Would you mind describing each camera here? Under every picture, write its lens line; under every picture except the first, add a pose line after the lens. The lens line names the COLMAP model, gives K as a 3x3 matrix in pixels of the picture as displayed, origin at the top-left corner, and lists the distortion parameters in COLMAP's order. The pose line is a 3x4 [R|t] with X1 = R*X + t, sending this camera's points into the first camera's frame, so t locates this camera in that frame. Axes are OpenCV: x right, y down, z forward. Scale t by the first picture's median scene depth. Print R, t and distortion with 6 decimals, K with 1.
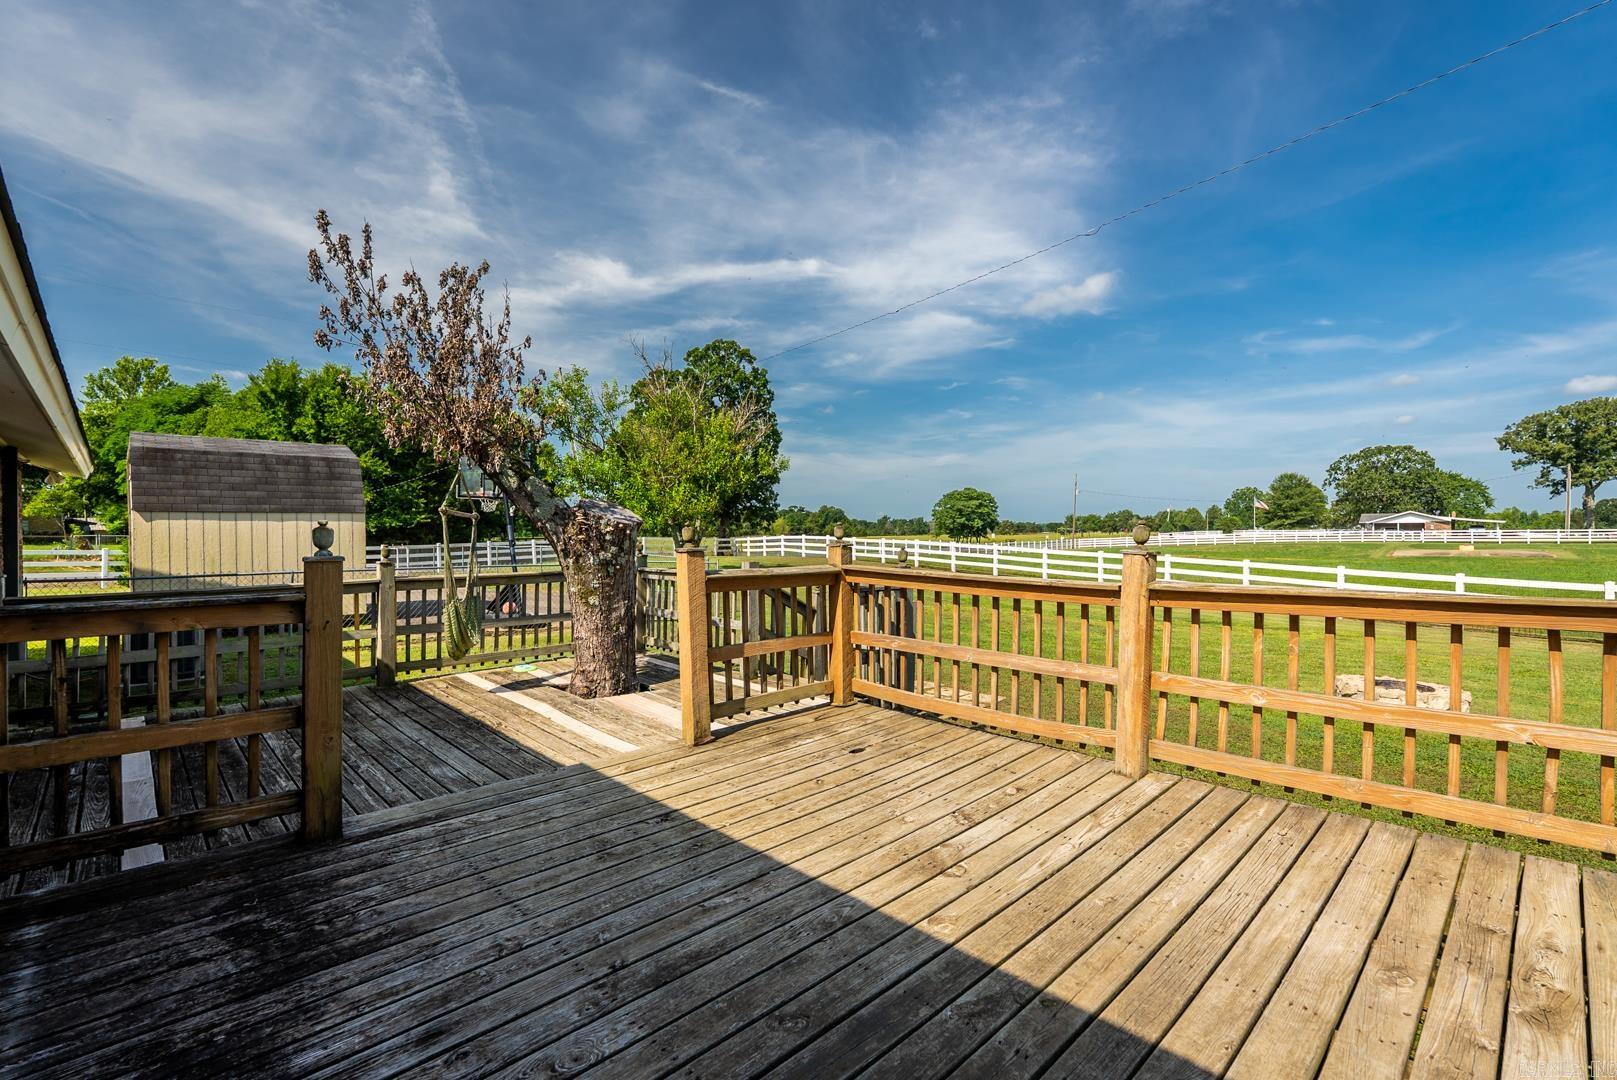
lens RADIAL K [[727.2, 0, 811.3], [0, 727.2, 538.9], [0, 0, 1]] dist [-0.010899, 0.001176]
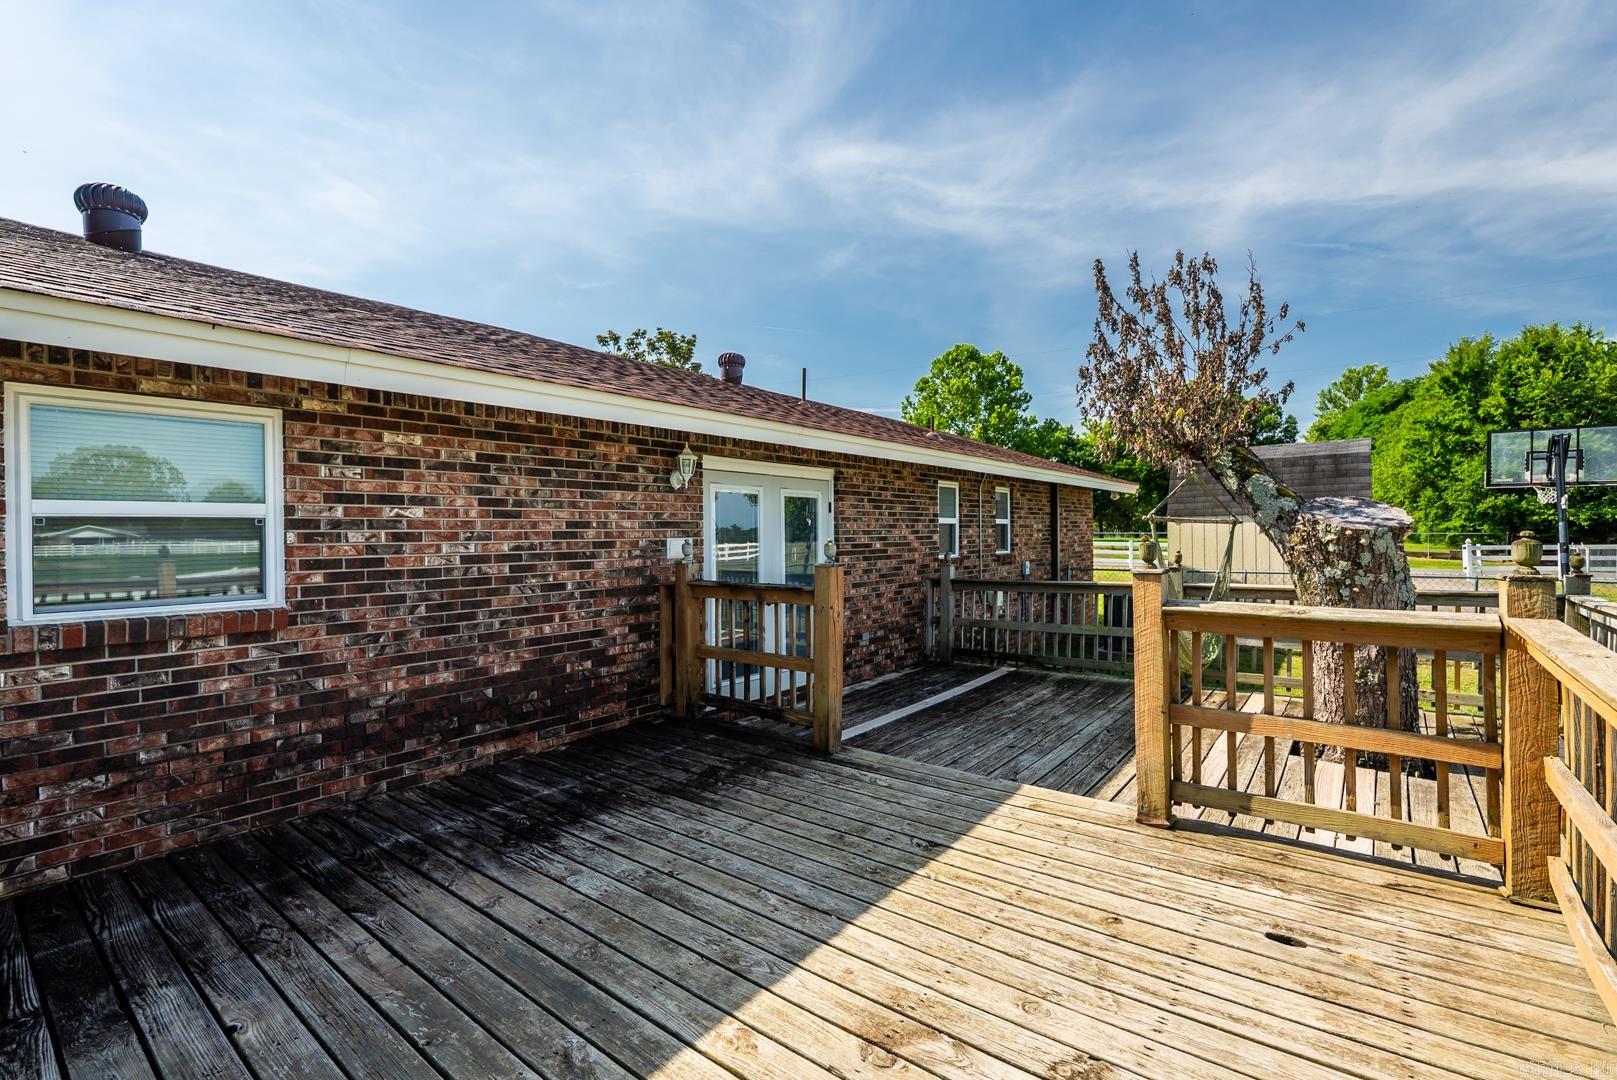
lens RADIAL K [[727.2, 0, 811.3], [0, 727.2, 538.9], [0, 0, 1]] dist [-0.010899, 0.001176]
pose [[0.123619, 0.008849, -0.992290, 0.550633], [0.000963, 0.999959, 0.009037, -0.026714], [0.992329, -0.002073, 0.123605, 0.537621]]
